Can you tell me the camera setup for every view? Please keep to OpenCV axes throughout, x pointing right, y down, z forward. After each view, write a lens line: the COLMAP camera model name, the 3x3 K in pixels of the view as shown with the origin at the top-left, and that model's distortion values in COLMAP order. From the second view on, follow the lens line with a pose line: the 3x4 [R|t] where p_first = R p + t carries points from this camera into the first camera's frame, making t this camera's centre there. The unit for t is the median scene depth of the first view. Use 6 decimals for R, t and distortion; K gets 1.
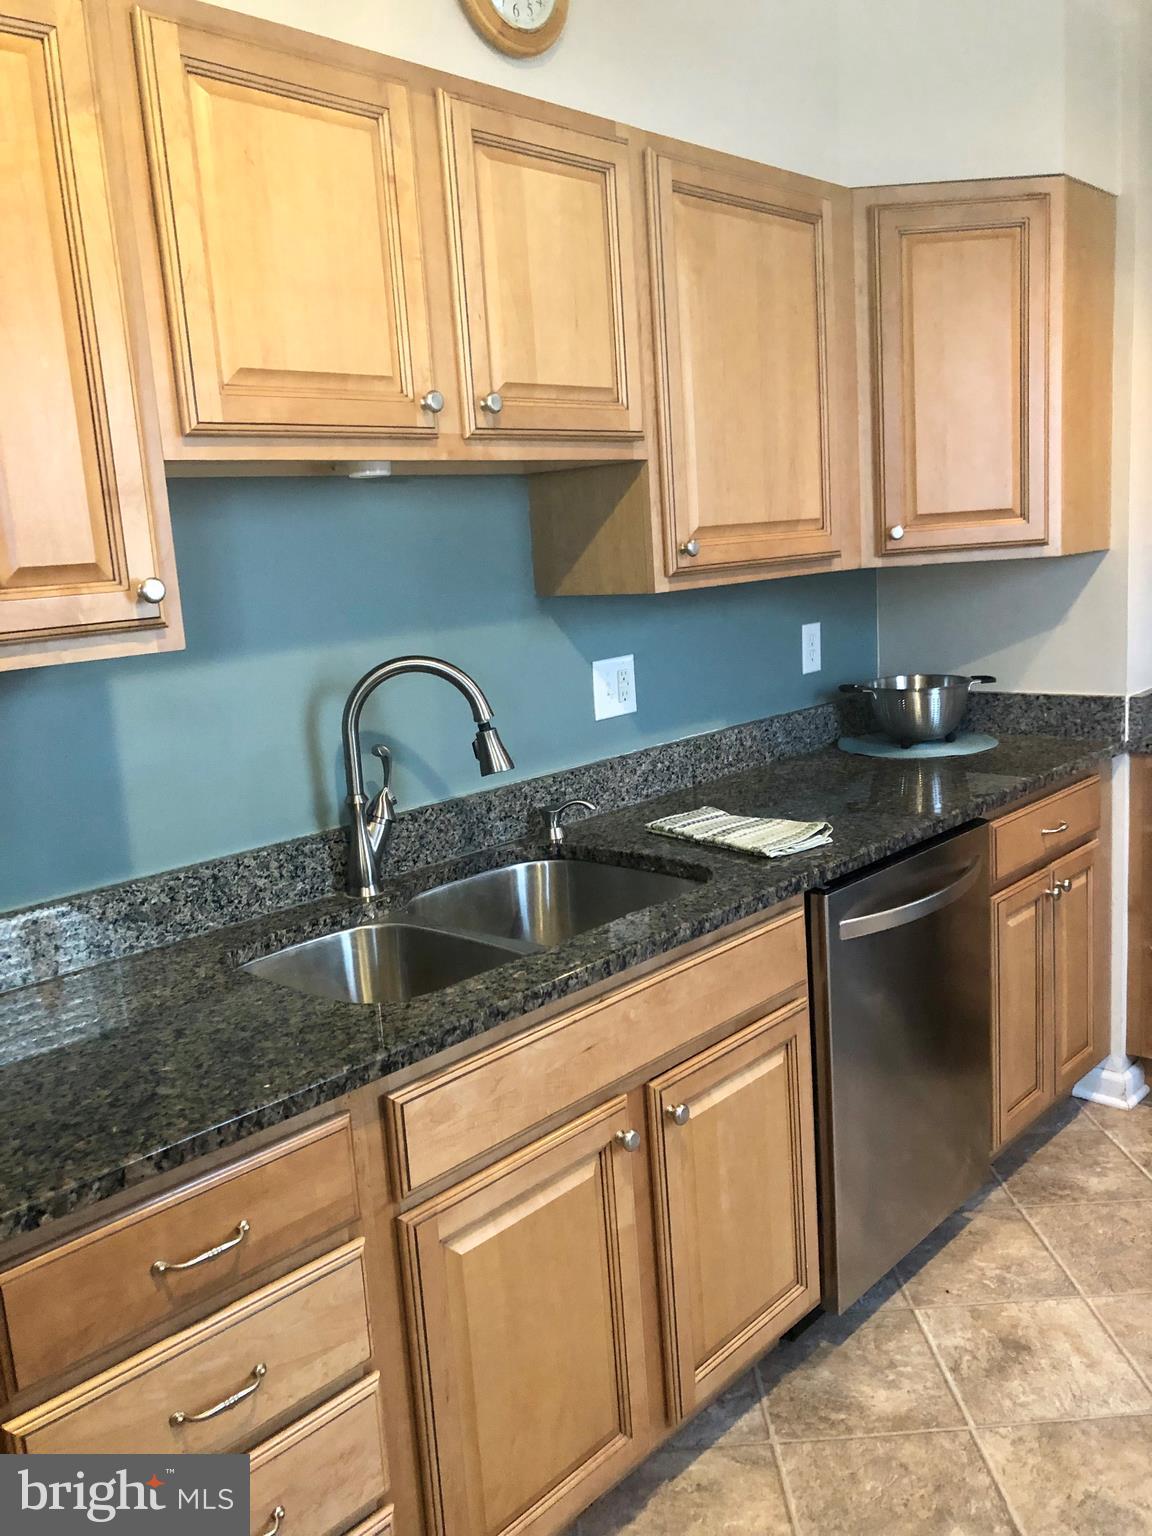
lens RADIAL K [[1268.8, 0, 587.1], [0, 1268.8, 767.3], [0, 0, 1]] dist [0.053081, -0.036202]
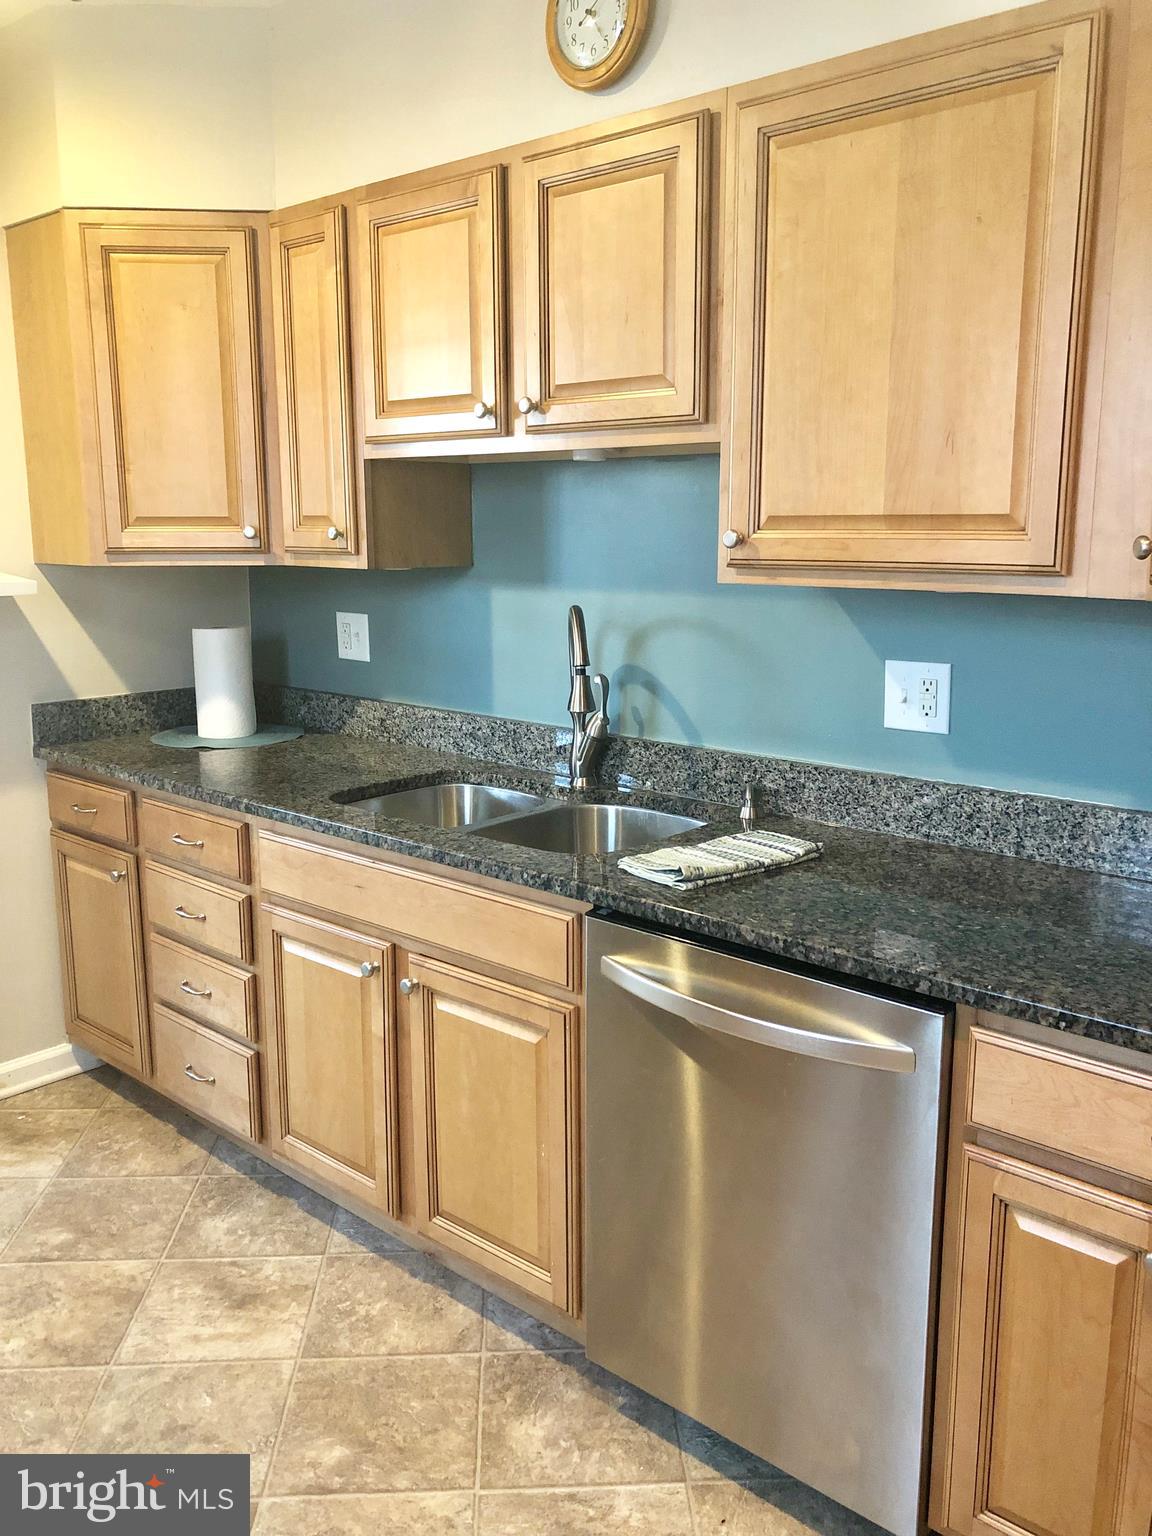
lens RADIAL K [[1268.8, 0, 588.9], [0, 1268.8, 761.5], [0, 0, 1]] dist [0.053081, -0.036202]
pose [[0.017832, 0.250128, -0.968048, 1.025085], [-0.180637, 0.953076, 0.242932, -0.227592], [0.983388, 0.170533, 0.062178, 0.885545]]
